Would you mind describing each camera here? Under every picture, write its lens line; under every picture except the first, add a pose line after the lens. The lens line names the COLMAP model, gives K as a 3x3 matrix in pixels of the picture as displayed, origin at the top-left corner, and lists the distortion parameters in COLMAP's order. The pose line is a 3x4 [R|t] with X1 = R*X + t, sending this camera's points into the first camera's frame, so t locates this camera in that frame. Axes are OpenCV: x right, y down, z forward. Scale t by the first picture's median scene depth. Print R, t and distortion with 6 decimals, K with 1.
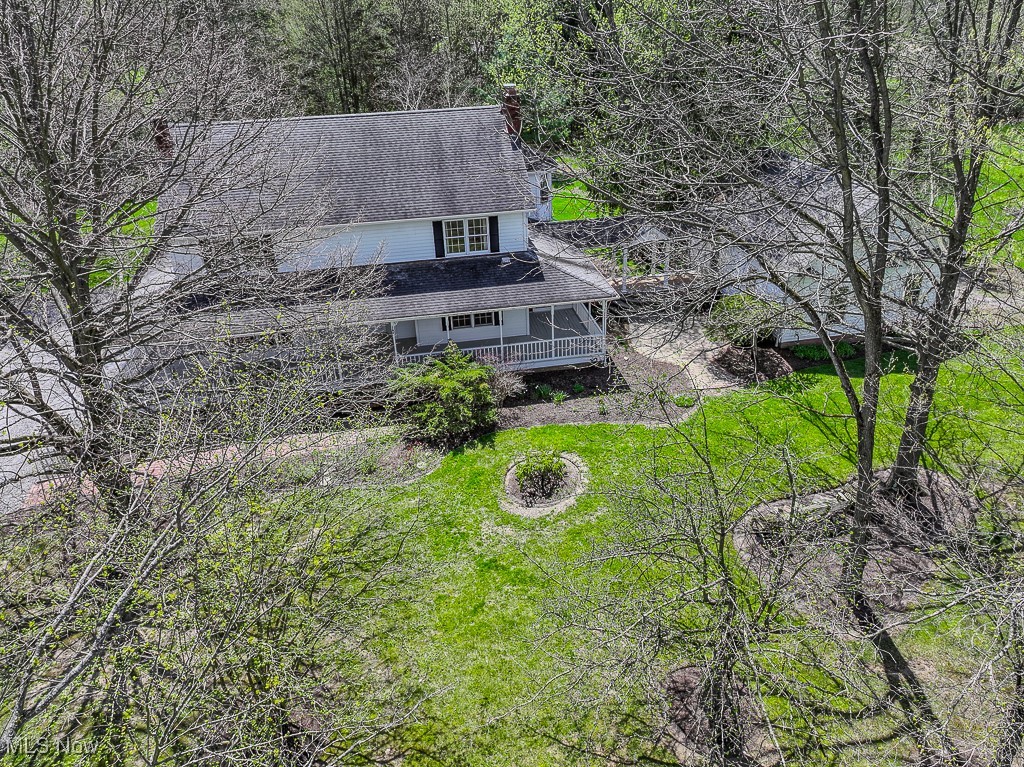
lens RADIAL K [[715.8, 0, 510.1], [0, 715.8, 387.2], [0, 0, 1]] dist [0.009013, 0.001572]
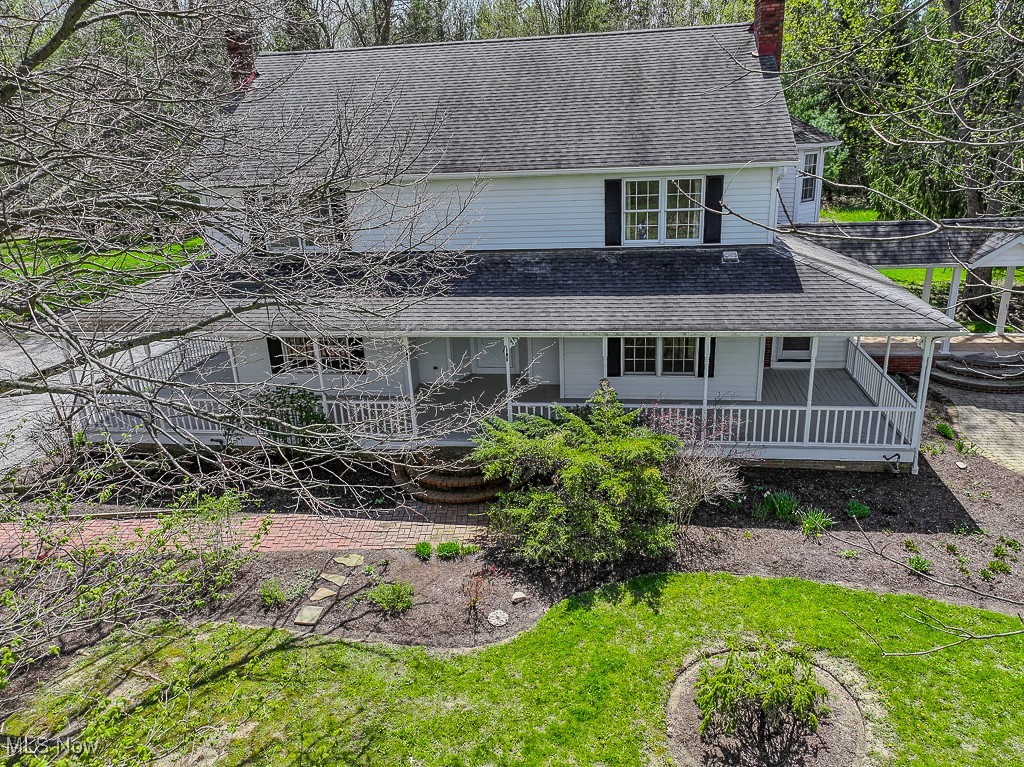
lens RADIAL K [[715.8, 0, 510.1], [0, 715.8, 387.2], [0, 0, 1]] dist [0.009013, 0.001572]
pose [[0.947036, 0.103178, -0.304099, 0.012264], [-0.144469, 0.982625, -0.116518, 0.010879], [0.286793, 0.154279, 0.945488, 0.471587]]
